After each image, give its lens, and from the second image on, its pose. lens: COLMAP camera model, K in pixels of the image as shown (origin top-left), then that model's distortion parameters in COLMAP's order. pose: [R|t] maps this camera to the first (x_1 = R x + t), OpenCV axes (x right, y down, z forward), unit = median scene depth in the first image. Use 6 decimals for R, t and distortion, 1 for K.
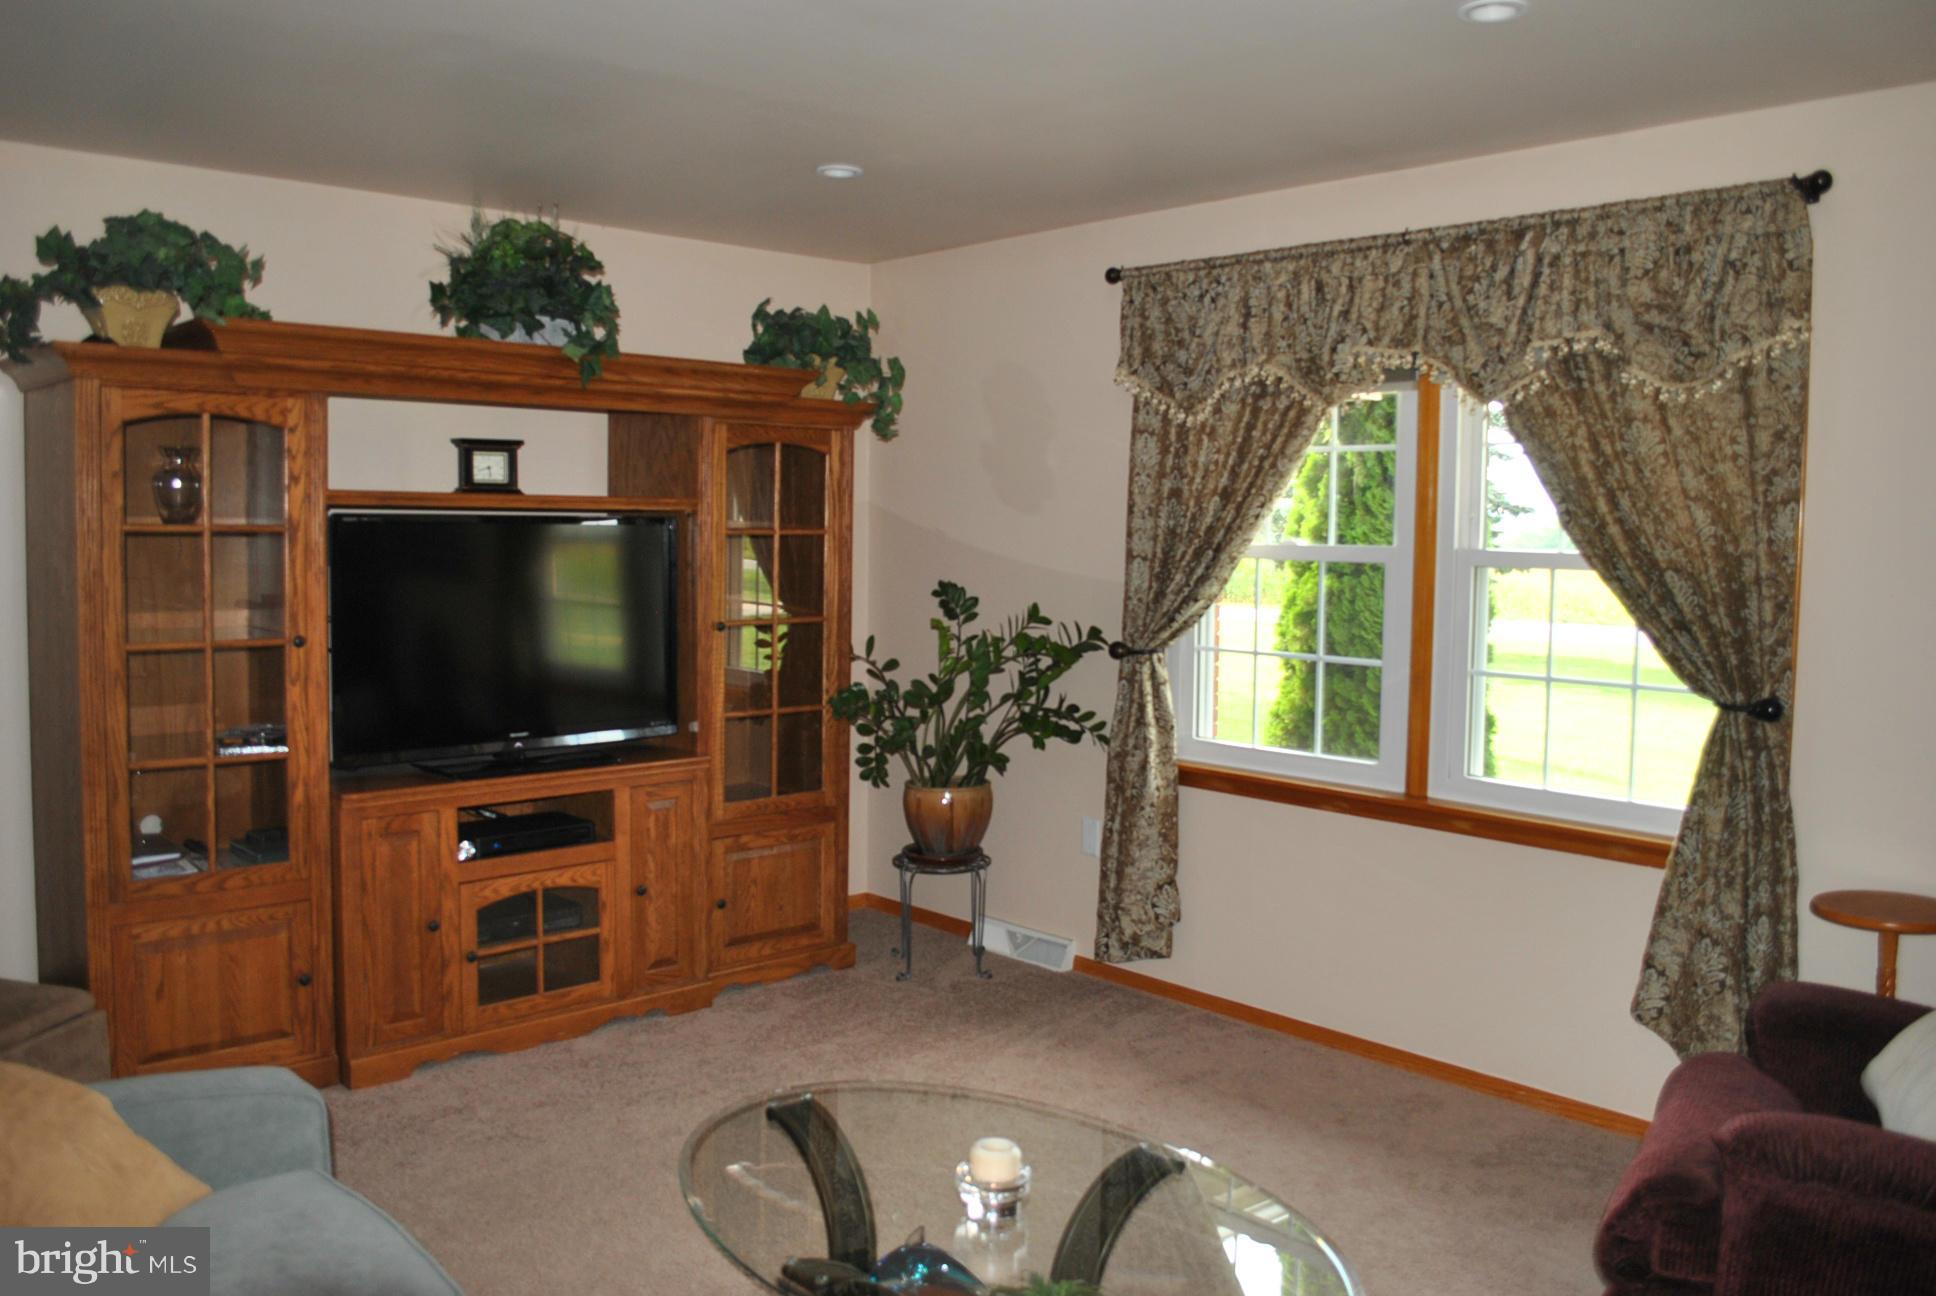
lens RADIAL K [[1615.8, 0, 968.0], [0, 1615.8, 648.0], [0, 0, 1]] dist [-0.063024, 0.002911]
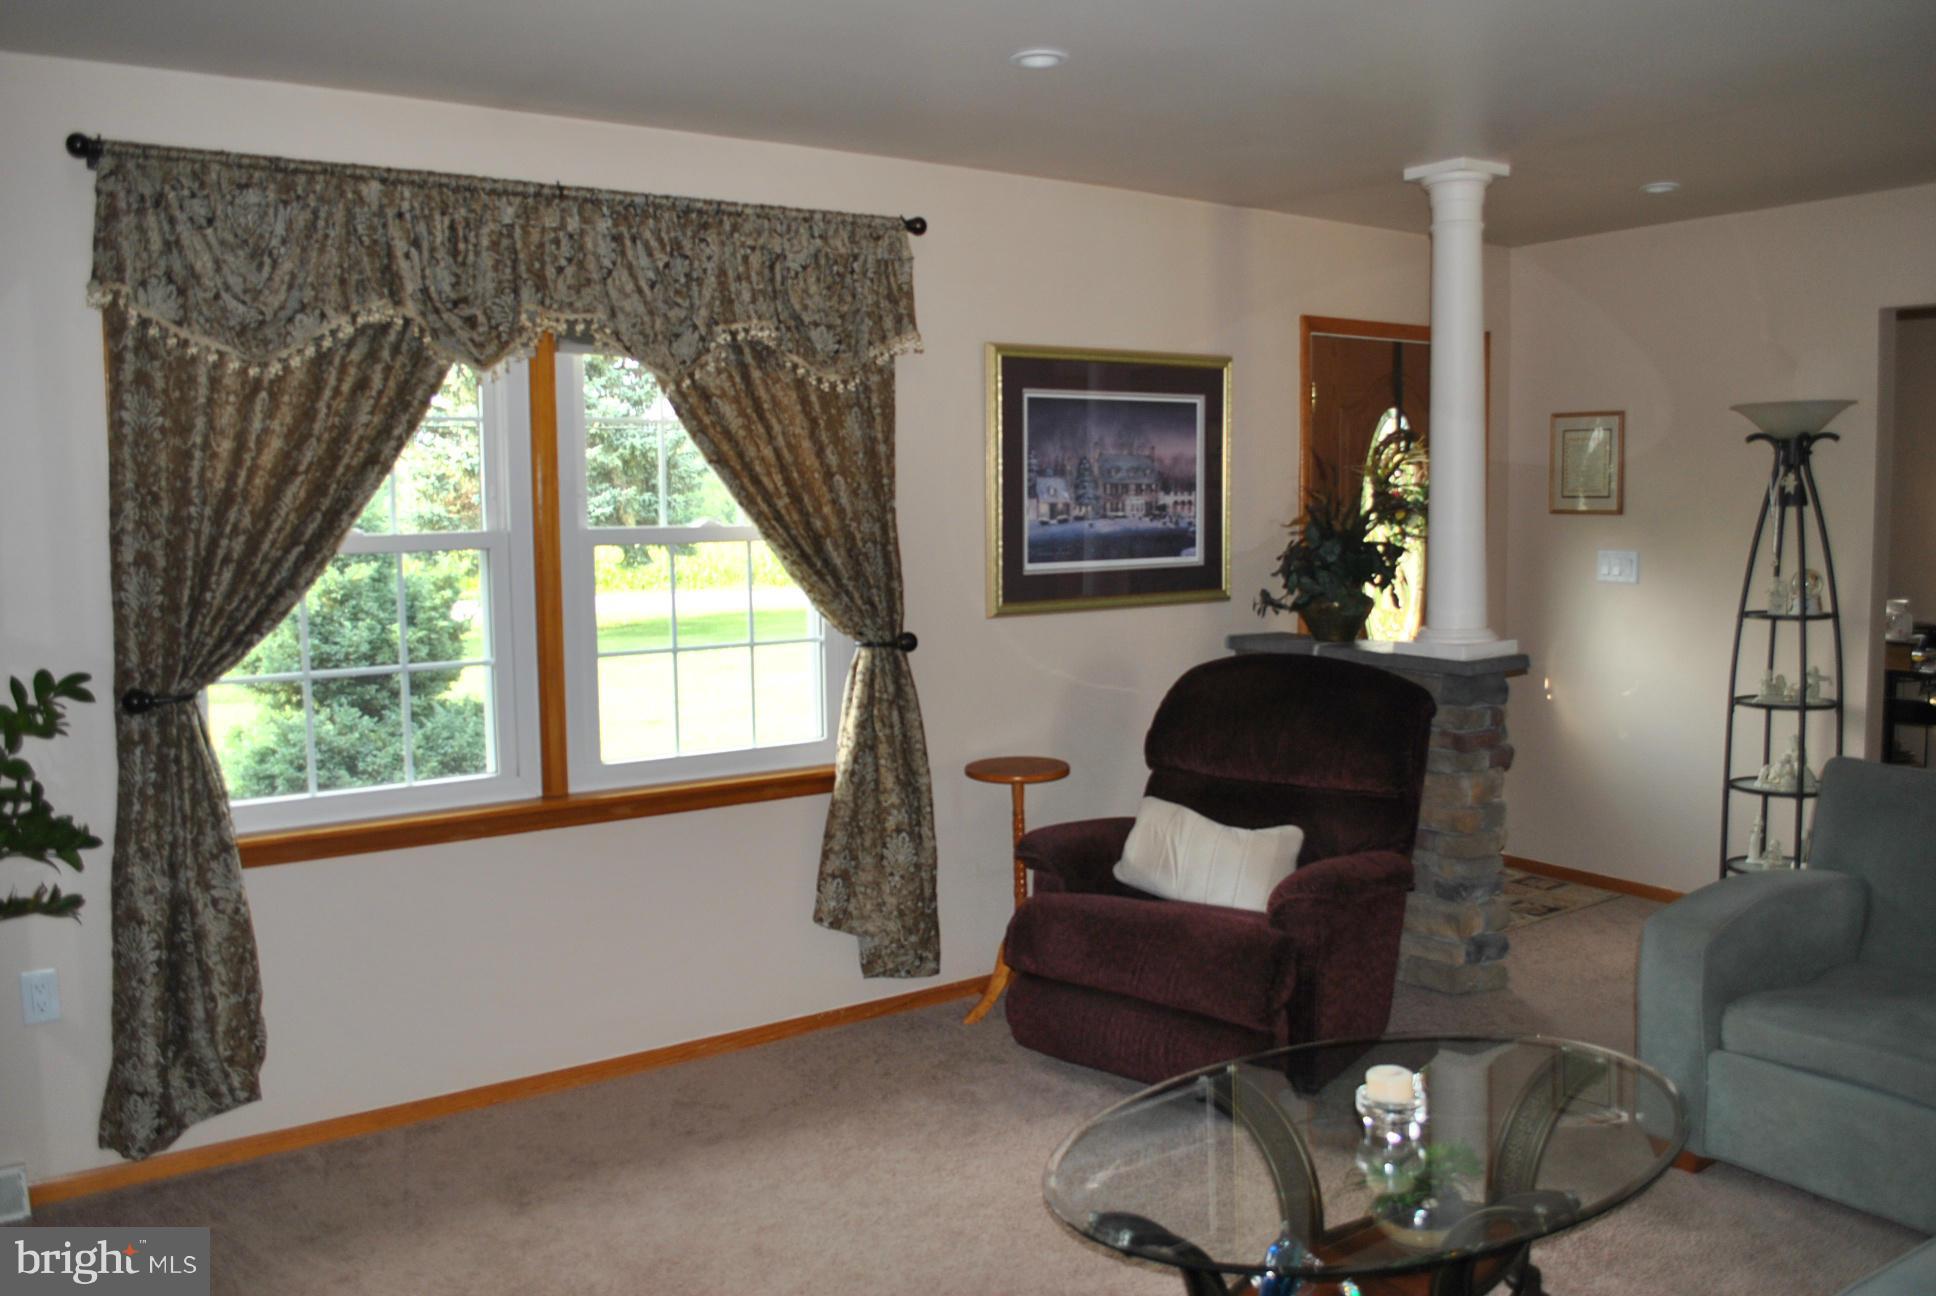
lens RADIAL K [[1541.0, 0, 972.7], [0, 1541.0, 633.7], [0, 0, 1]] dist [-0.080371, 0.003093]
pose [[0.110103, -0.099262, 0.988951, -0.594101], [0.095045, 0.991492, 0.088936, -0.060167], [-0.989365, 0.084203, 0.118601, 0.688662]]
